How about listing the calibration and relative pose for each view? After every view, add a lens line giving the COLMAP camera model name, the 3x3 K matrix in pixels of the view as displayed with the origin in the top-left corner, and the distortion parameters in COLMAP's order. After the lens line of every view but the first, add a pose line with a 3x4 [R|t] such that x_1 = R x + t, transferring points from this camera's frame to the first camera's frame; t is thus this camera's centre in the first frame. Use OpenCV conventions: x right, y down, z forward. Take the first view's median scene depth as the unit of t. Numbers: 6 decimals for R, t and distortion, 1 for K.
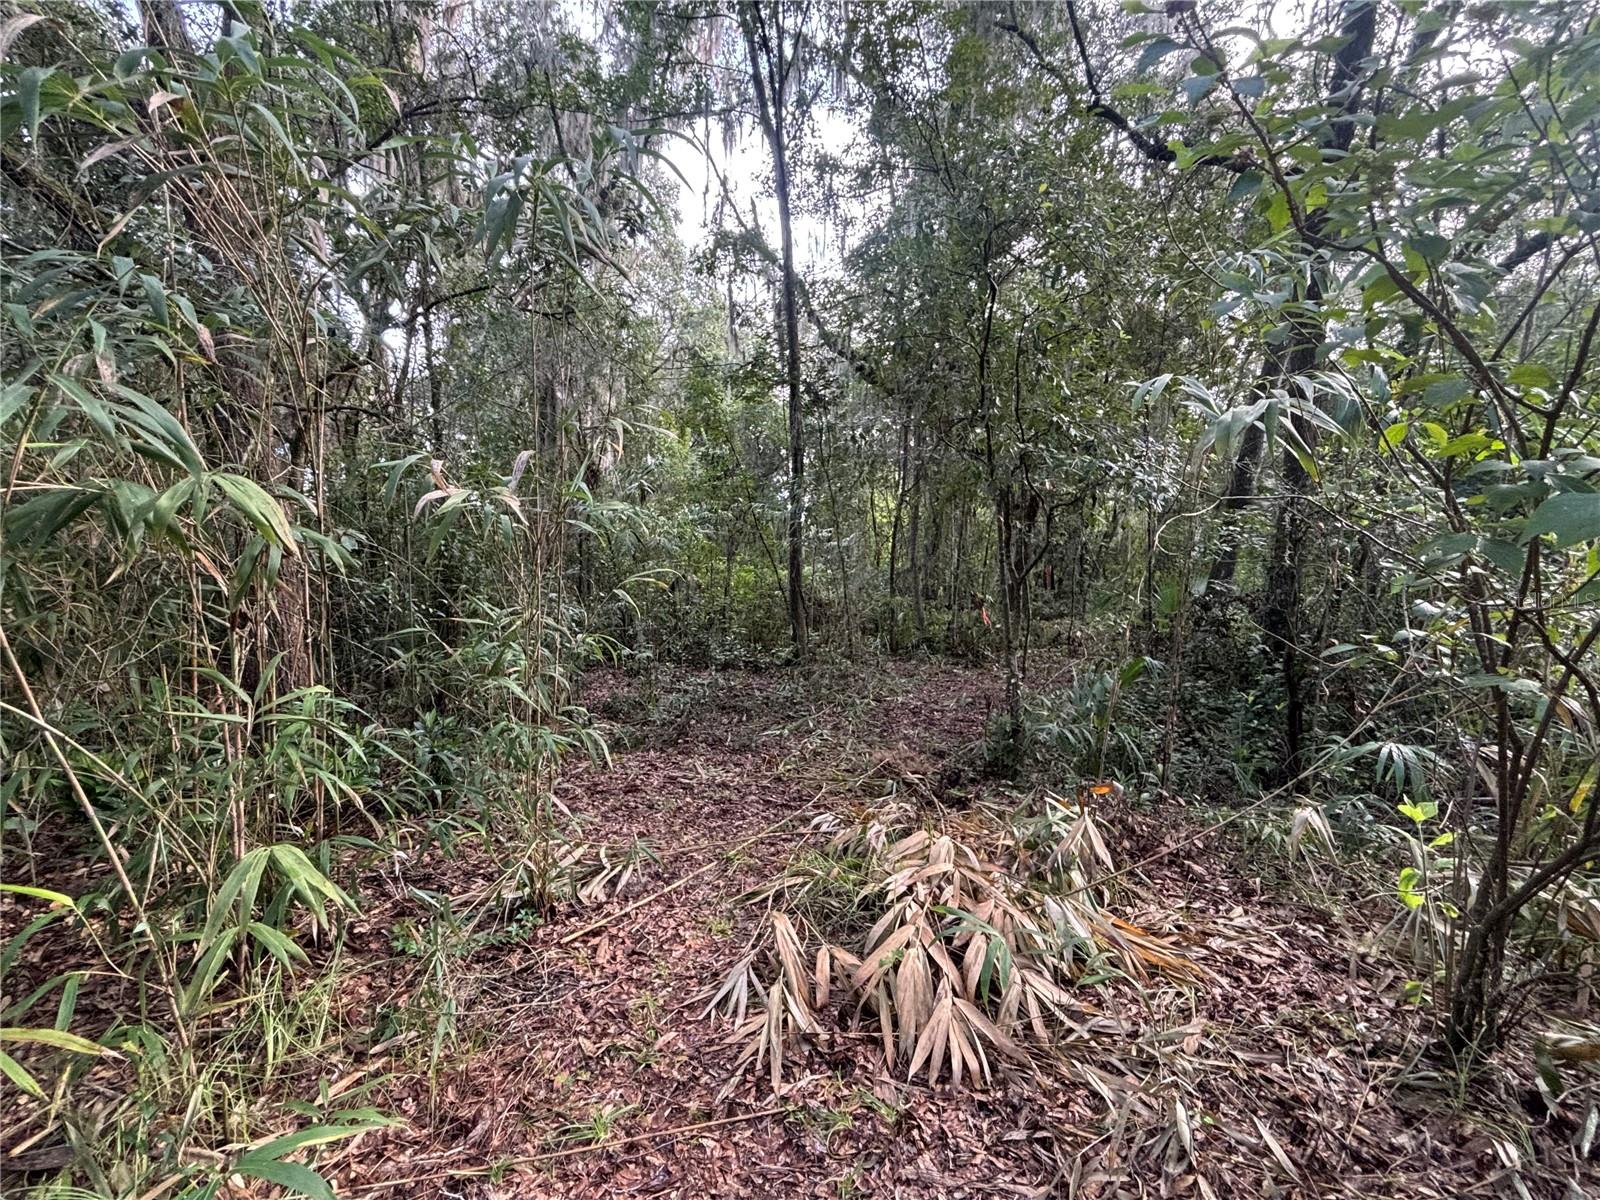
lens RADIAL K [[687.5, 0, 800.0], [0, 687.5, 600.0], [0, 0, 1]] dist [-0.024135, -0.000157]
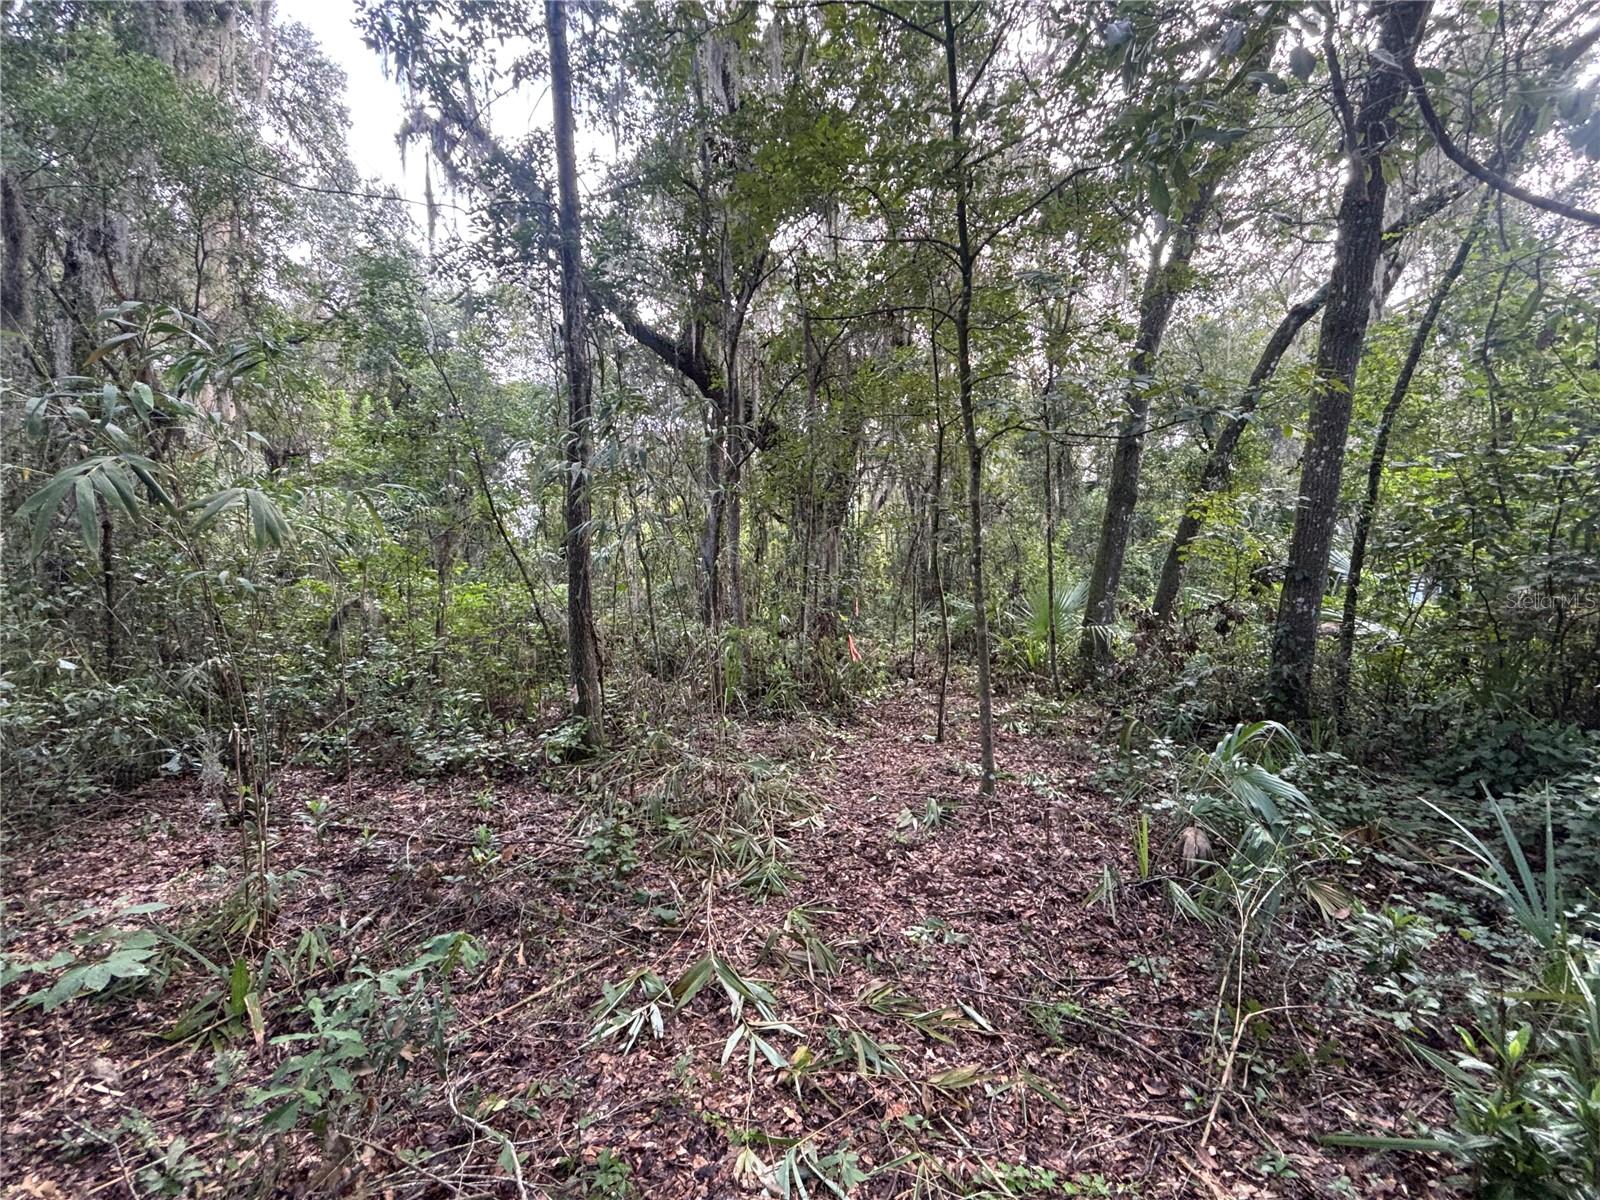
lens RADIAL K [[688.9, 0, 800.7], [0, 688.9, 578.9], [0, 0, 1]] dist [0.000340, 0.000276]
pose [[0.922436, -0.021514, 0.385550, -0.050093], [0.040257, 0.998364, -0.040606, -0.018299], [-0.384046, 0.052978, 0.921793, 0.342806]]
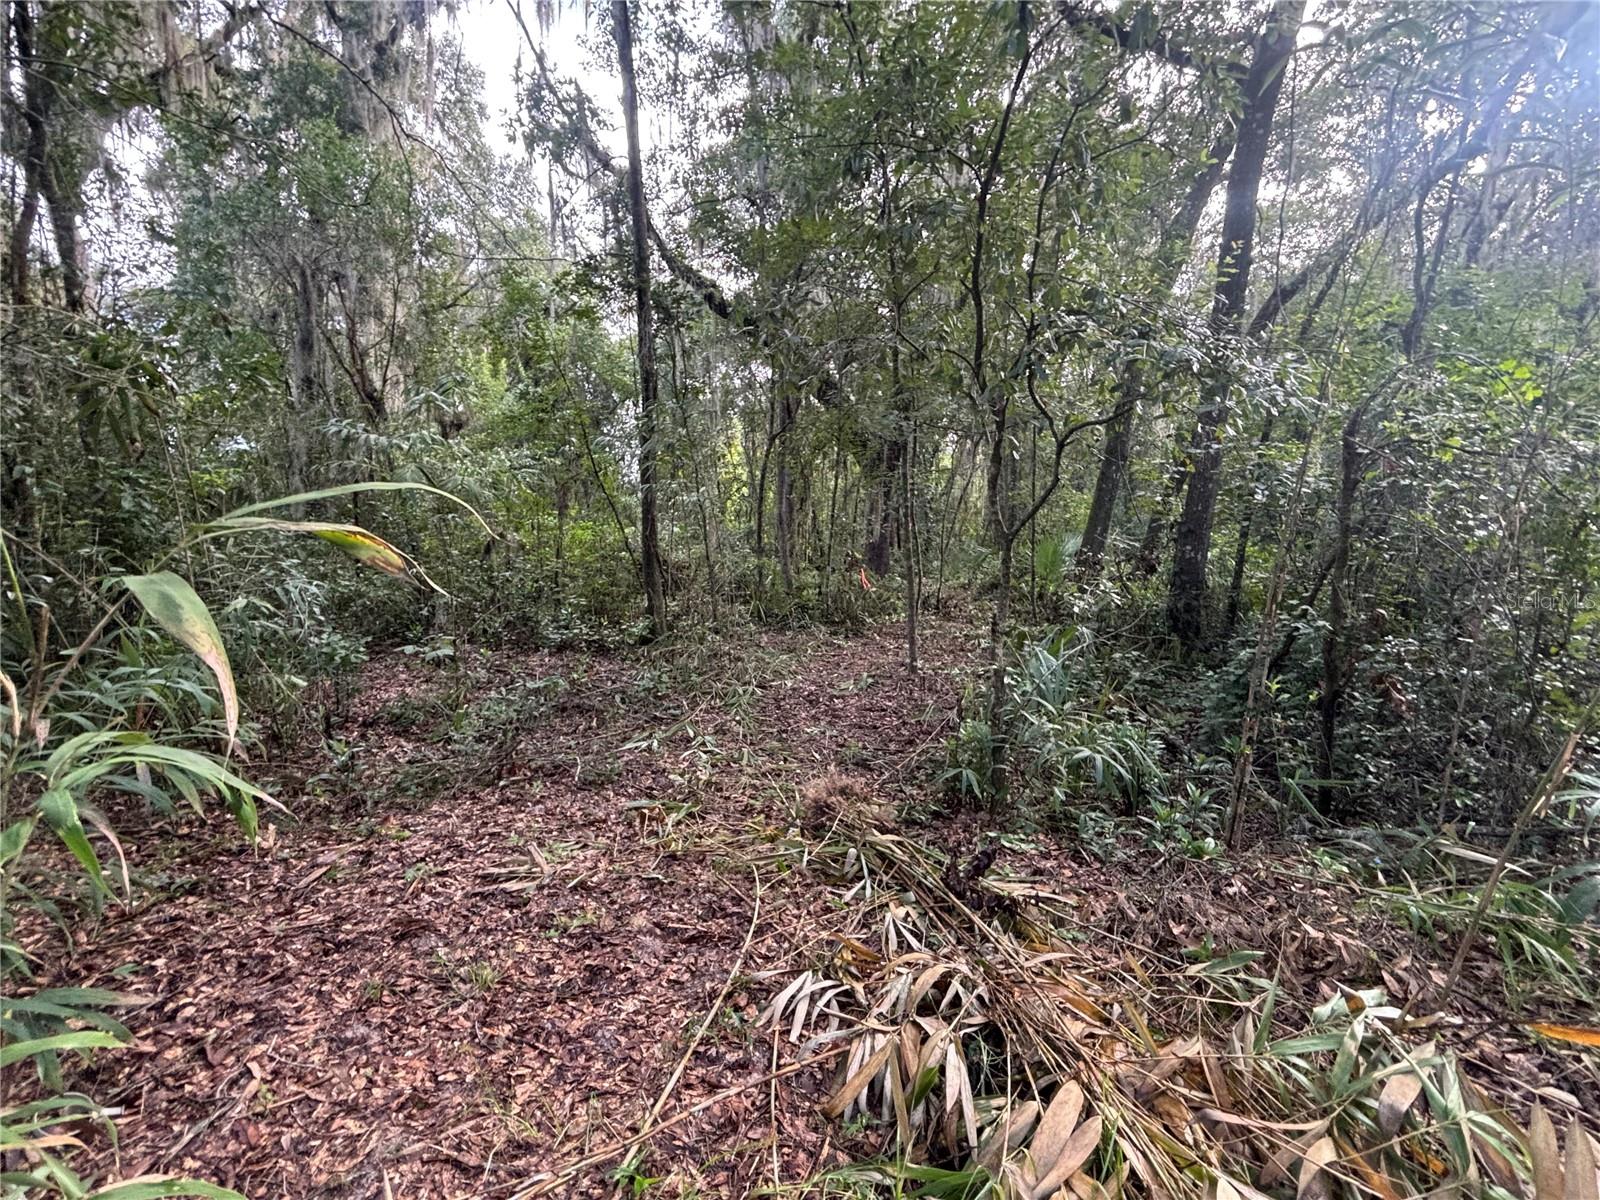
lens RADIAL K [[687.5, 0, 800.0], [0, 687.5, 600.0], [0, 0, 1]] dist [-0.024135, -0.000157]
pose [[0.971356, -0.023735, 0.236440, -0.023655], [0.009795, 0.998153, 0.059960, -0.002921], [-0.237426, -0.055926, 0.969794, 0.149792]]
